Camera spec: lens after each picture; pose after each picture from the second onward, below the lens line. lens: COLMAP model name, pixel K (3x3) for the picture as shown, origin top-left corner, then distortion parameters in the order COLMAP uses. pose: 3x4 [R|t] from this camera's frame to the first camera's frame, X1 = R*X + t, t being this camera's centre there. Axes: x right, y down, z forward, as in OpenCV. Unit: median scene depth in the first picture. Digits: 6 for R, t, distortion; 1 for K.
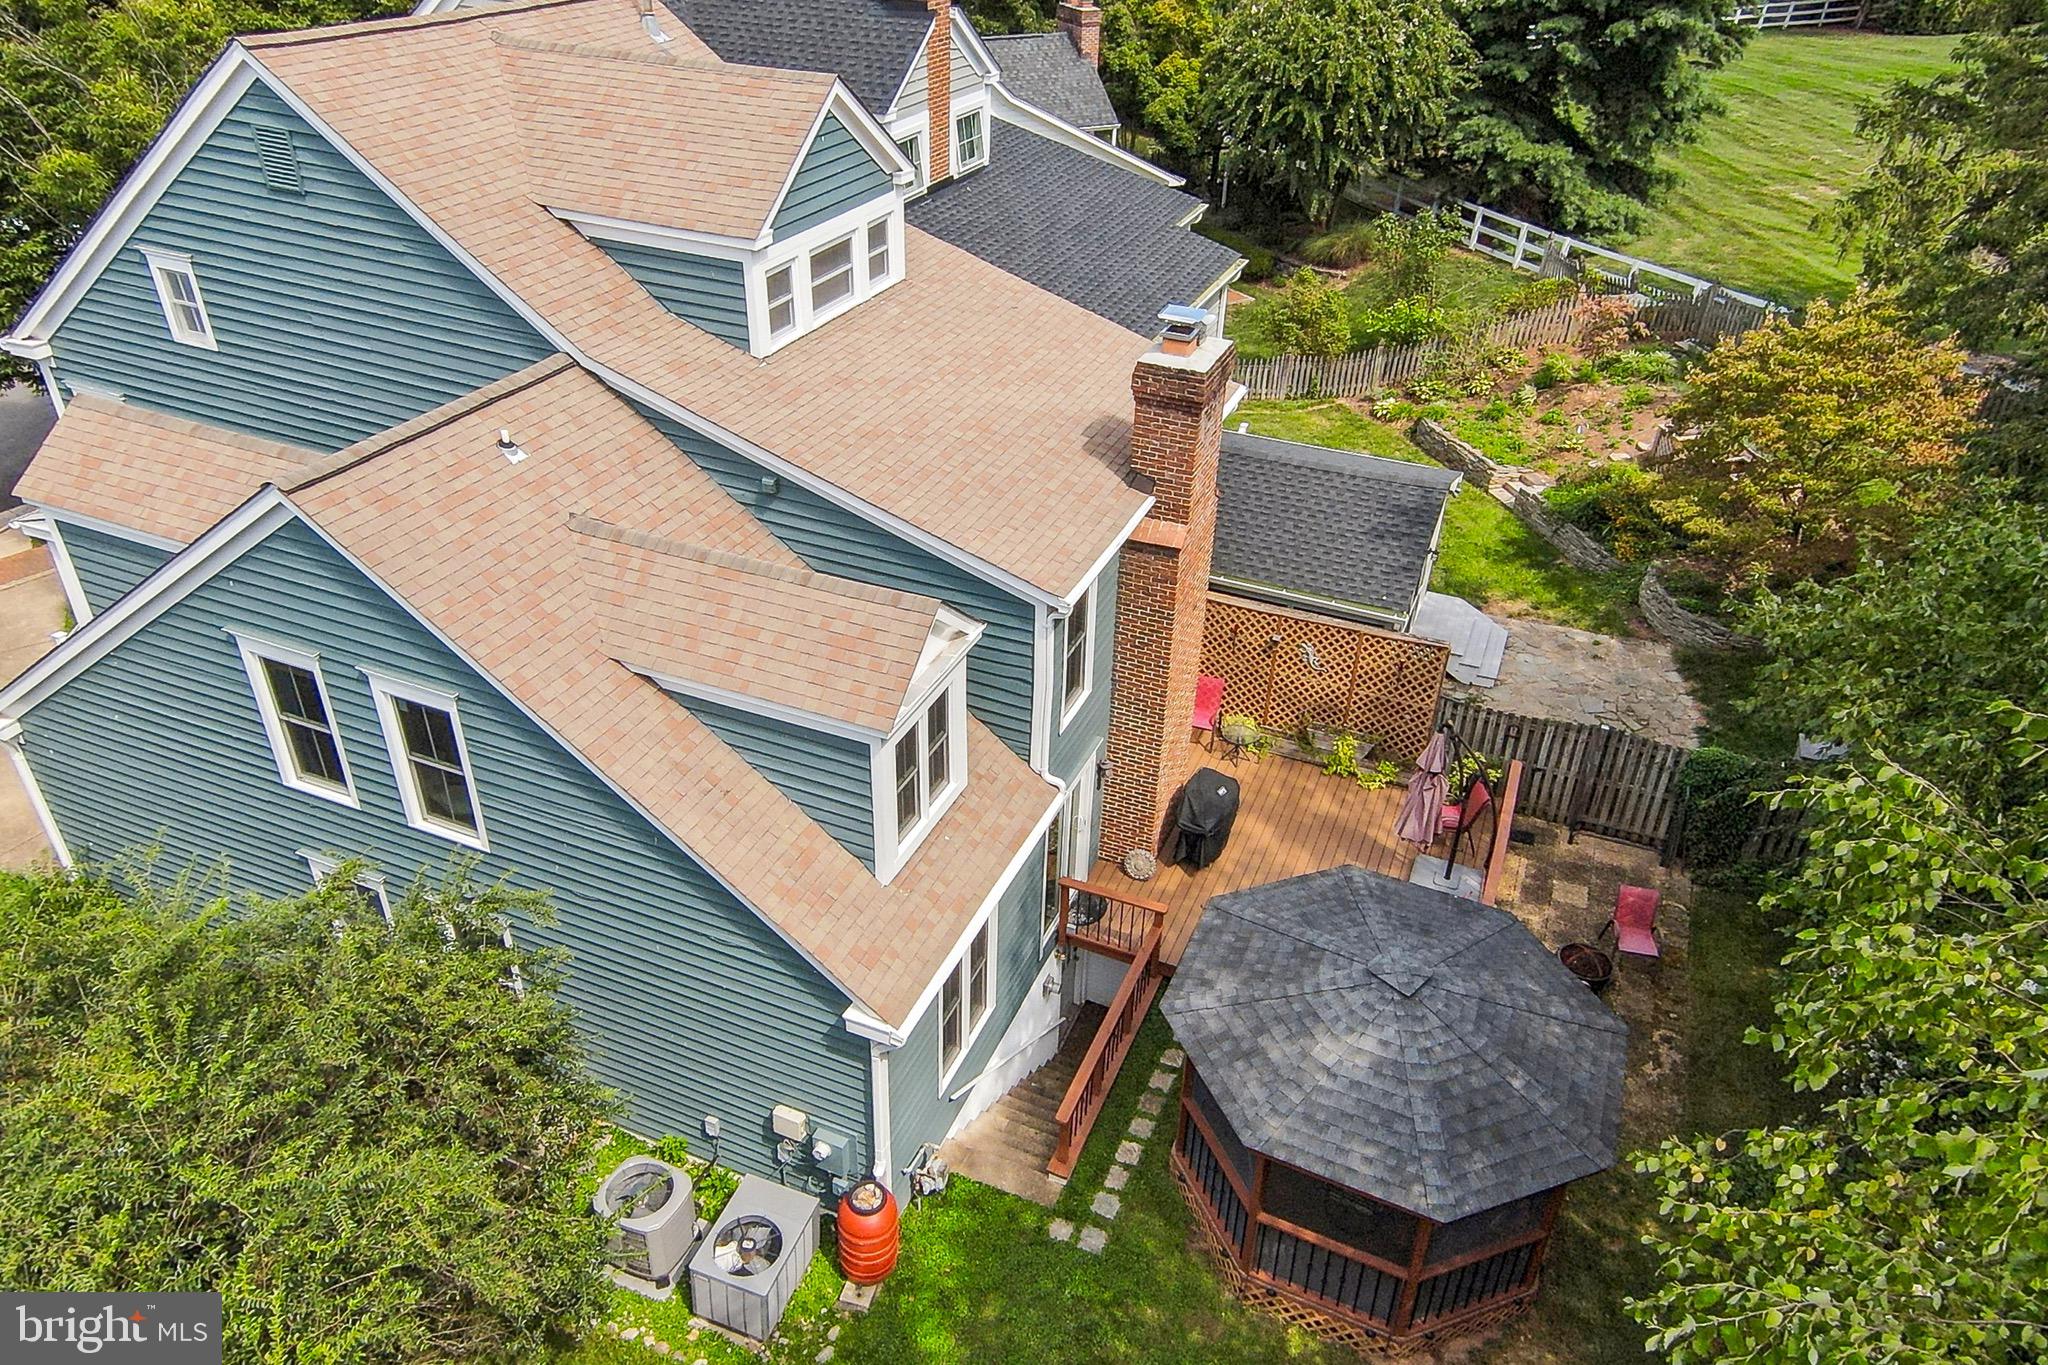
lens RADIAL K [[1353.3, 0, 1024.0], [0, 1353.3, 682.5], [0, 0, 1]] dist [0.093166, -0.053808]
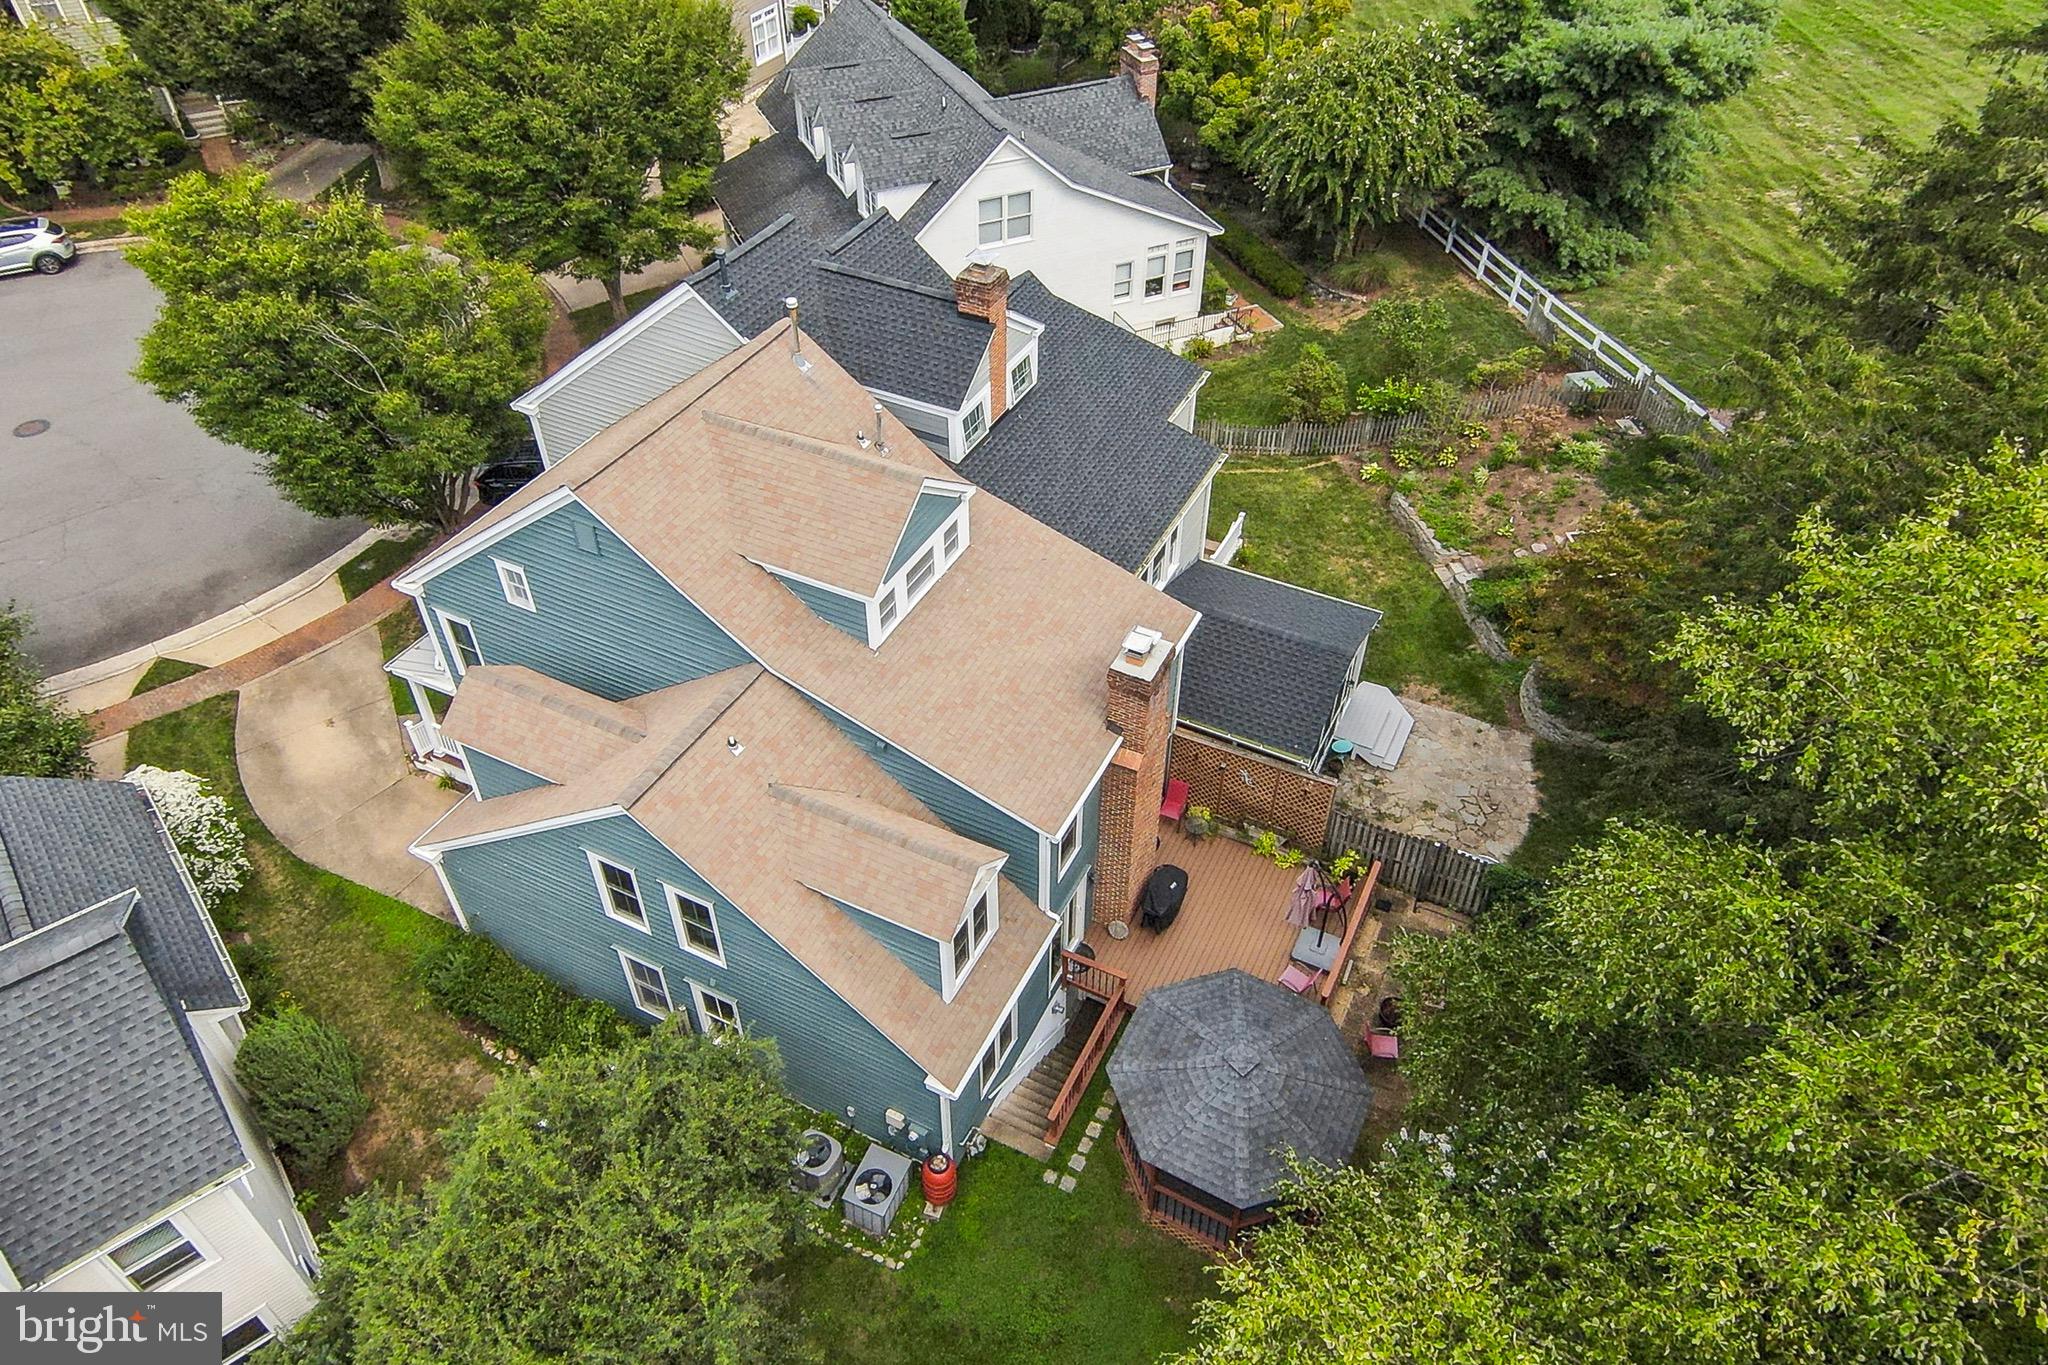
lens RADIAL K [[1353.3, 0, 1024.0], [0, 1353.3, 682.5], [0, 0, 1]] dist [0.093166, -0.053808]
pose [[0.997666, 0.024350, -0.063786, 0.082759], [-0.013247, 0.985525, 0.169014, -0.471914], [0.066978, -0.167775, 0.983547, -0.556721]]
